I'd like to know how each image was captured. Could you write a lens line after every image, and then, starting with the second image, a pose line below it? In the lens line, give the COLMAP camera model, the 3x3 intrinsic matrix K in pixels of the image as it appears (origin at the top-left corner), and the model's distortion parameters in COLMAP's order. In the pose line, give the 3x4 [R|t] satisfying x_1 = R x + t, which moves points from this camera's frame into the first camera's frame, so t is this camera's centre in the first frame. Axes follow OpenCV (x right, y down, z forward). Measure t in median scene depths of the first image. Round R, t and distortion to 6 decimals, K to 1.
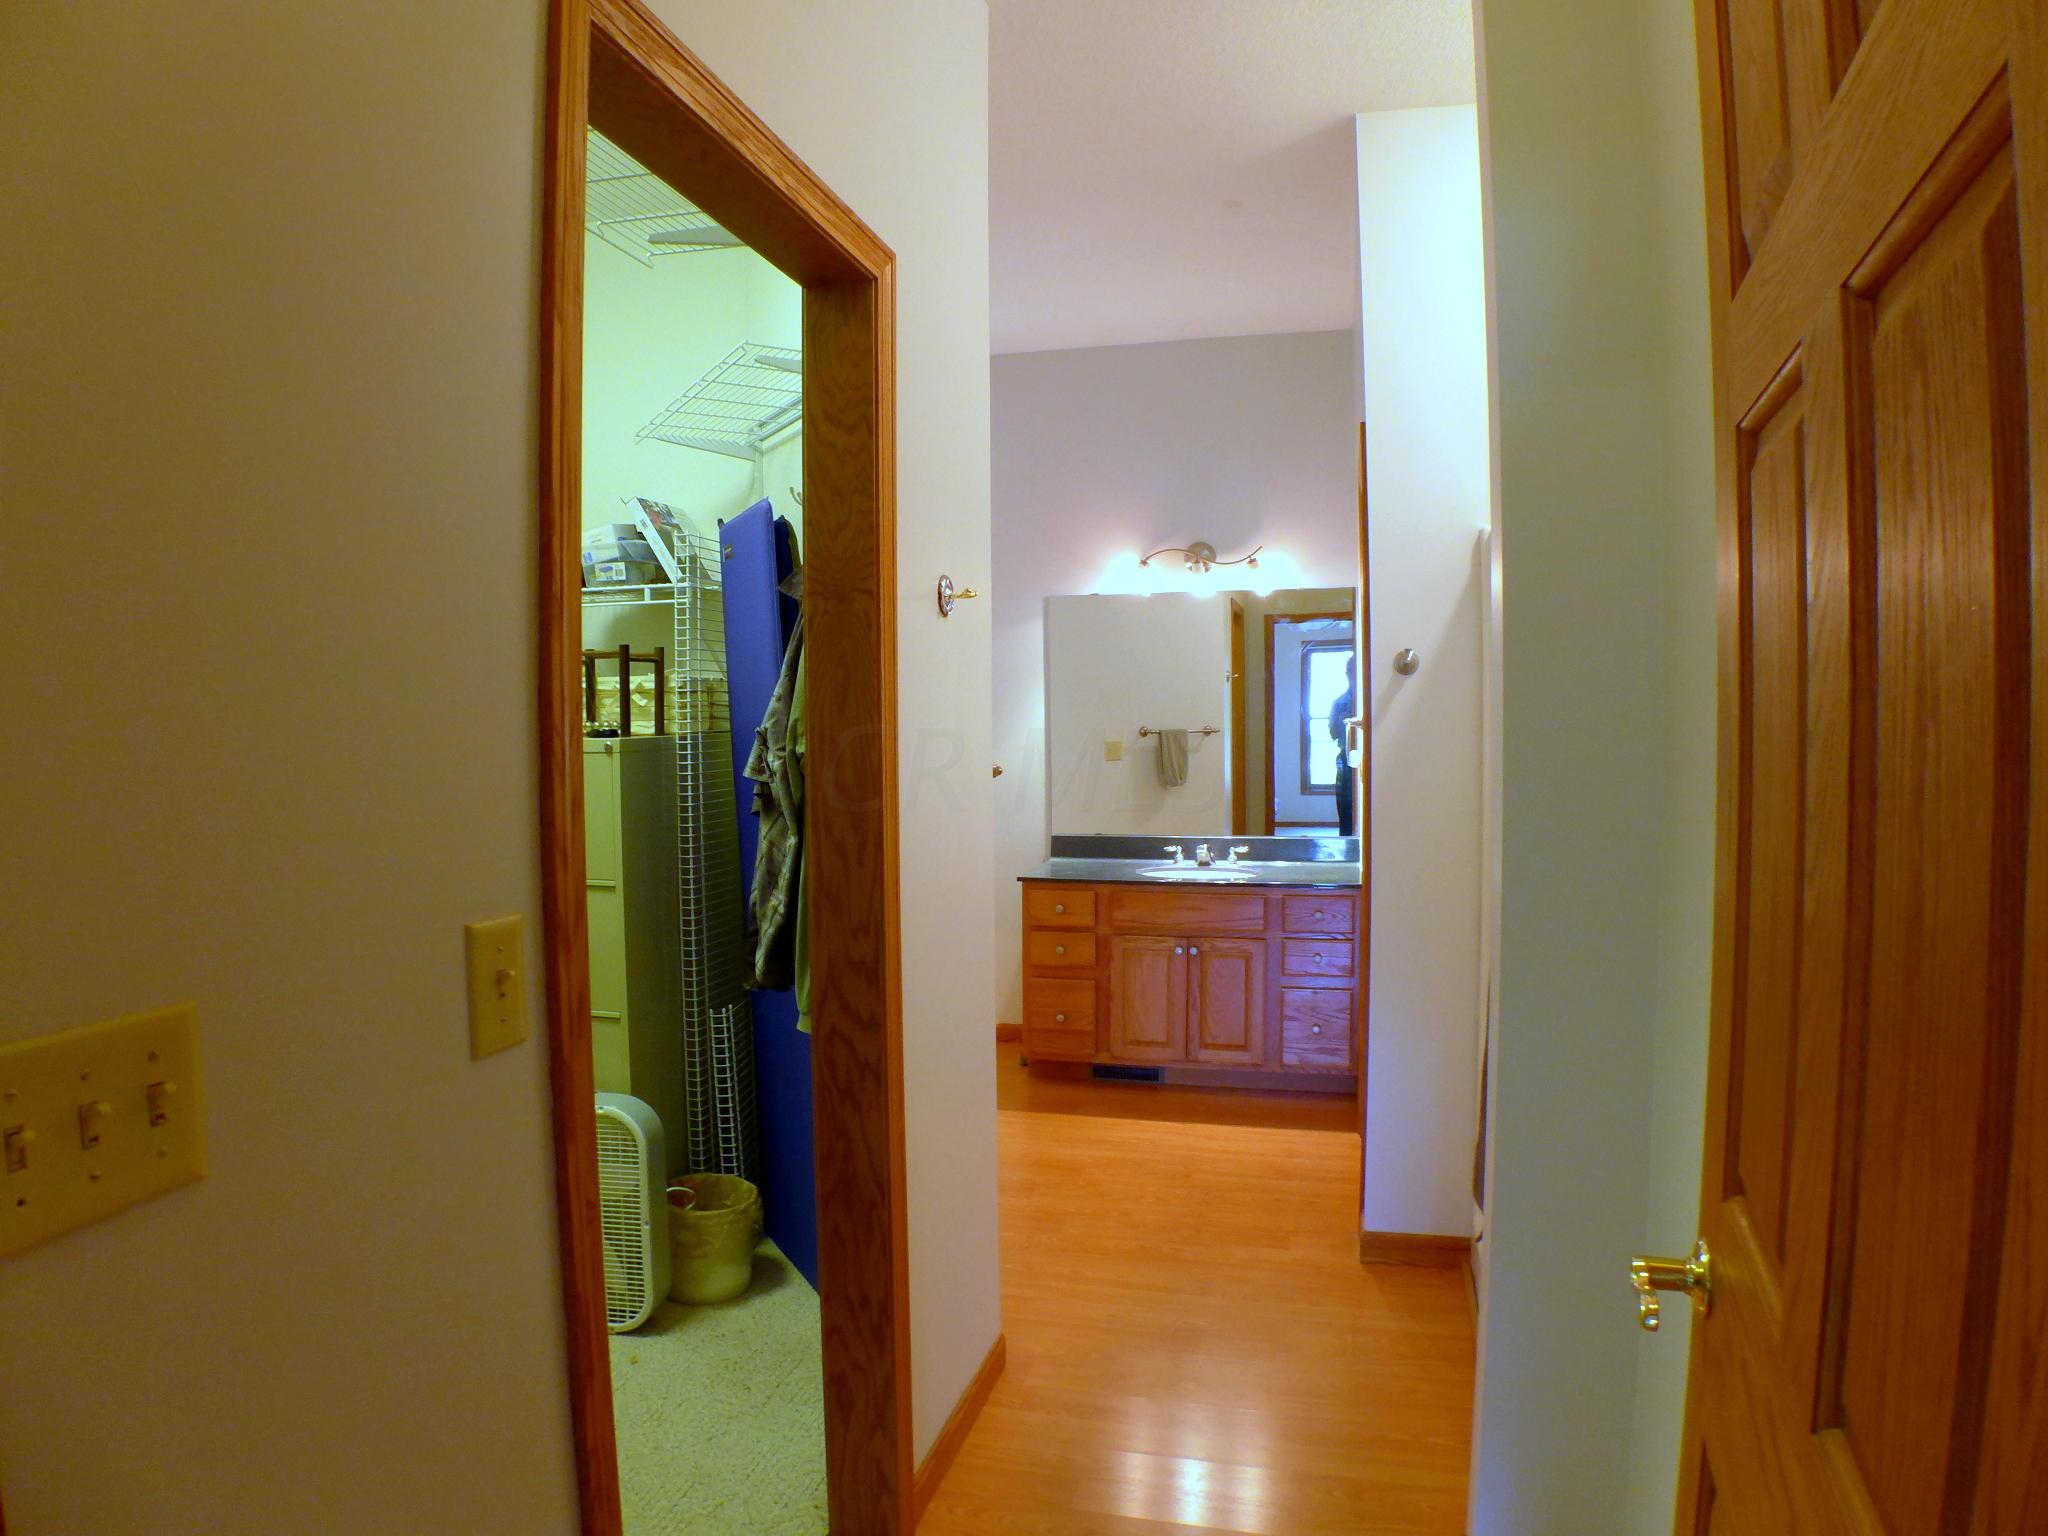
lens RADIAL K [[1238.2, 0, 1024.0], [0, 1238.2, 768.0], [0, 0, 1]] dist [-0.127070, 0.027438]
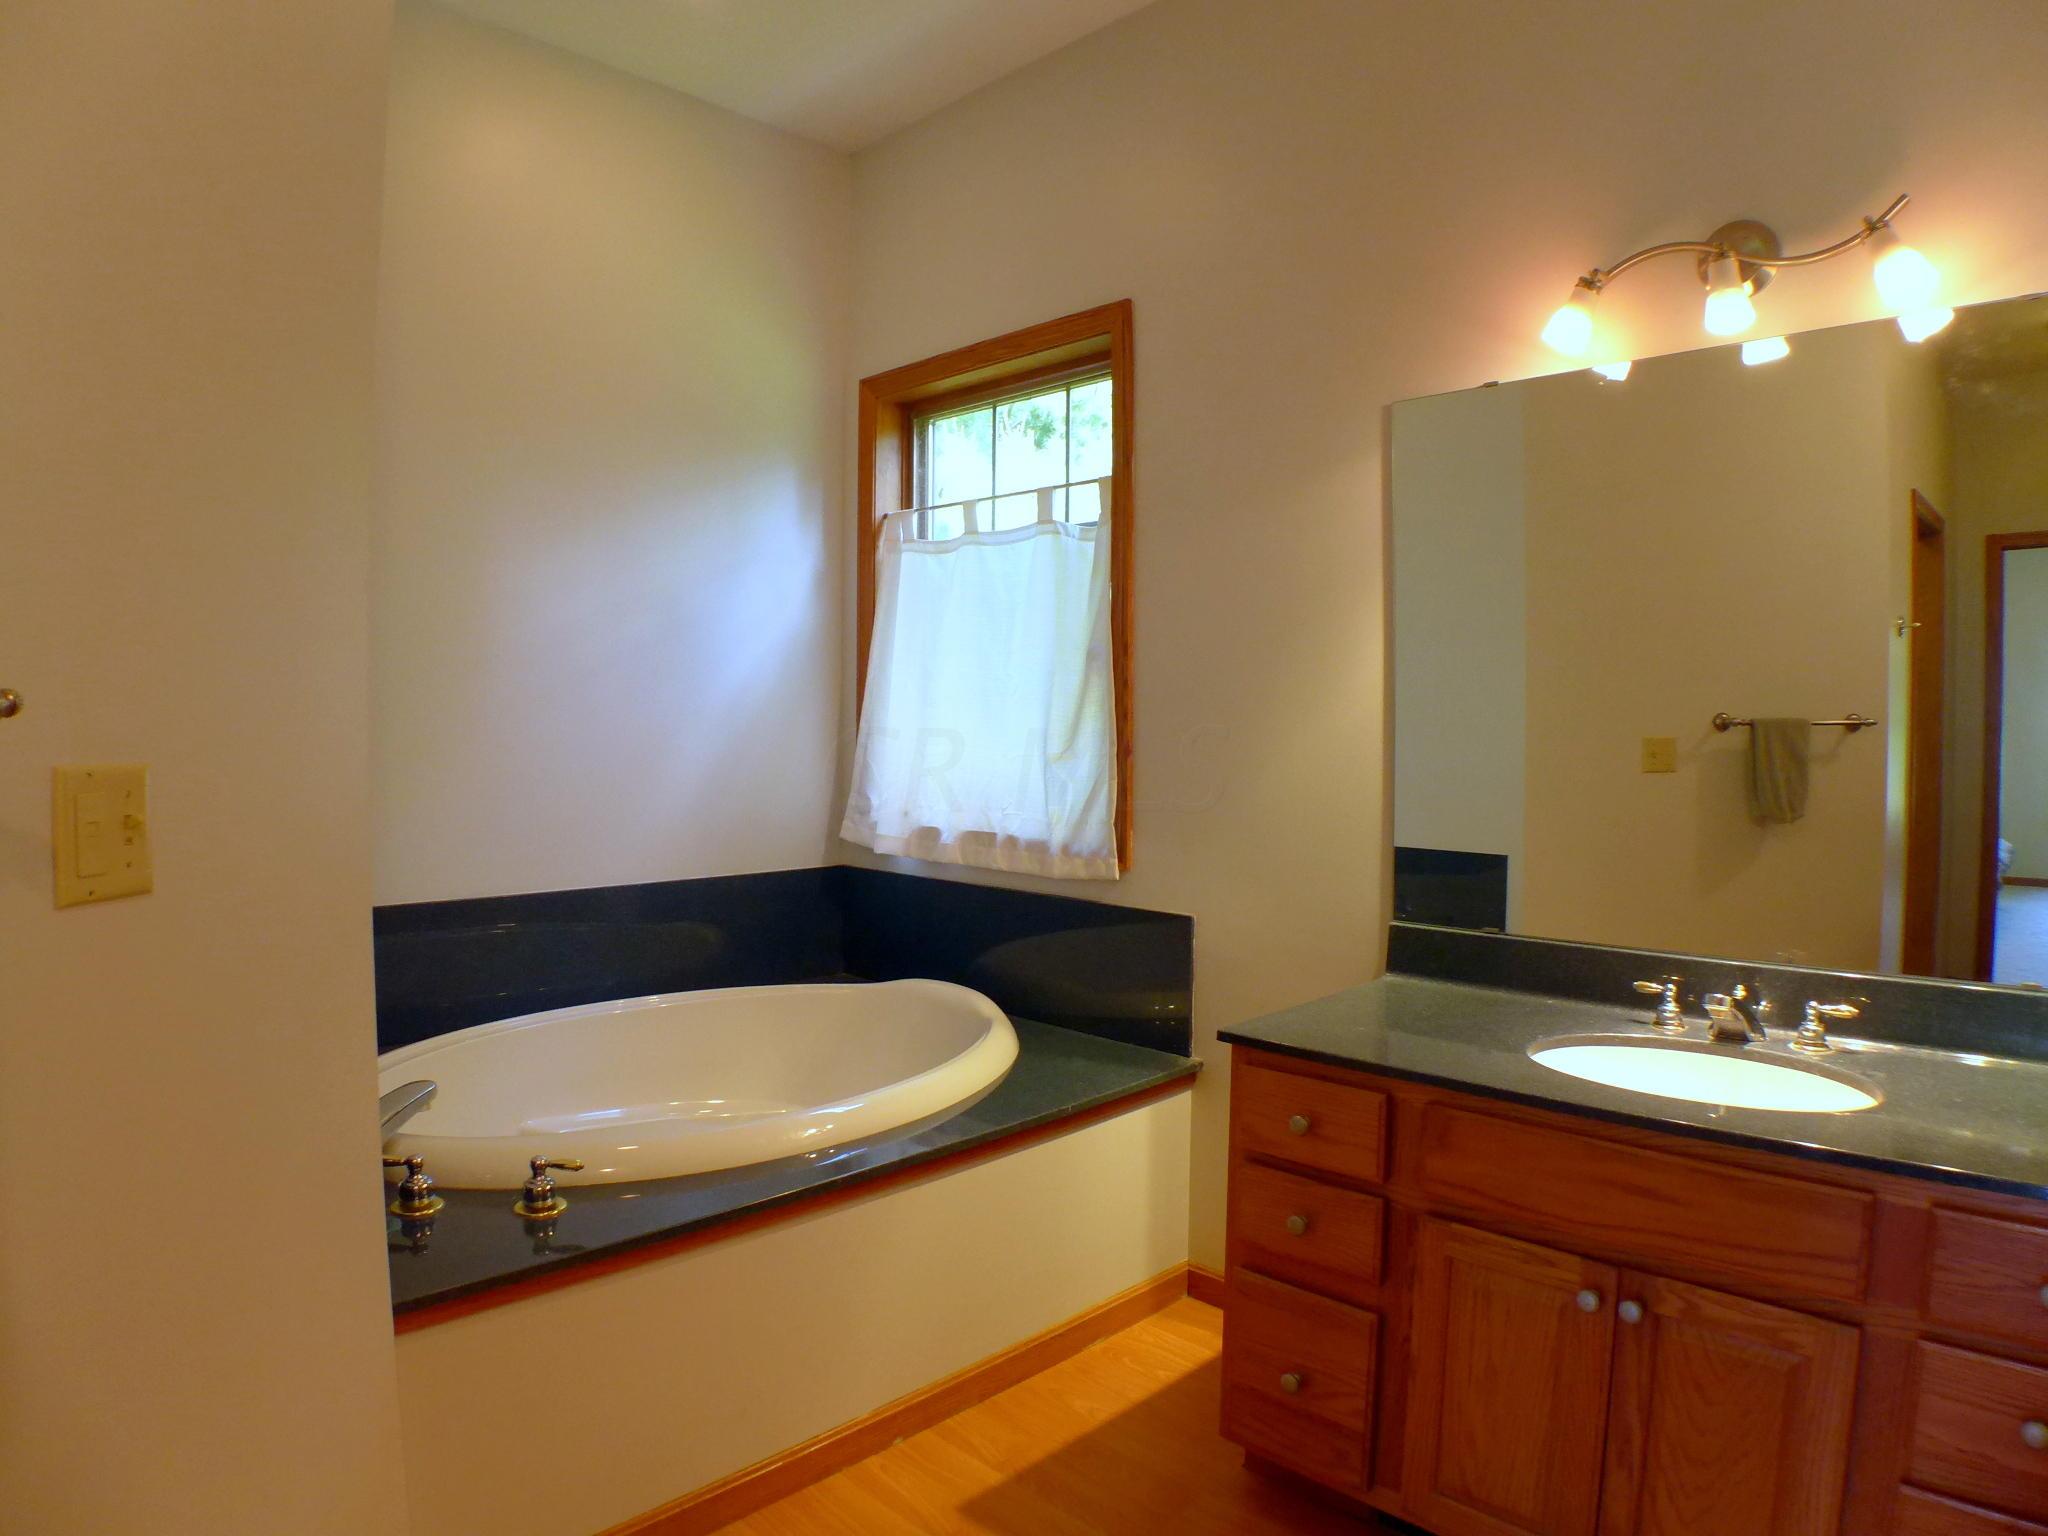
lens RADIAL K [[1238.2, 0, 1024.0], [0, 1238.2, 768.0], [0, 0, 1]] dist [-0.127070, 0.027438]
pose [[0.867273, 0.031319, -0.496846, 0.136218], [-0.033654, 0.999424, 0.004254, -0.000526], [0.496693, 0.013031, 0.867828, 0.573647]]
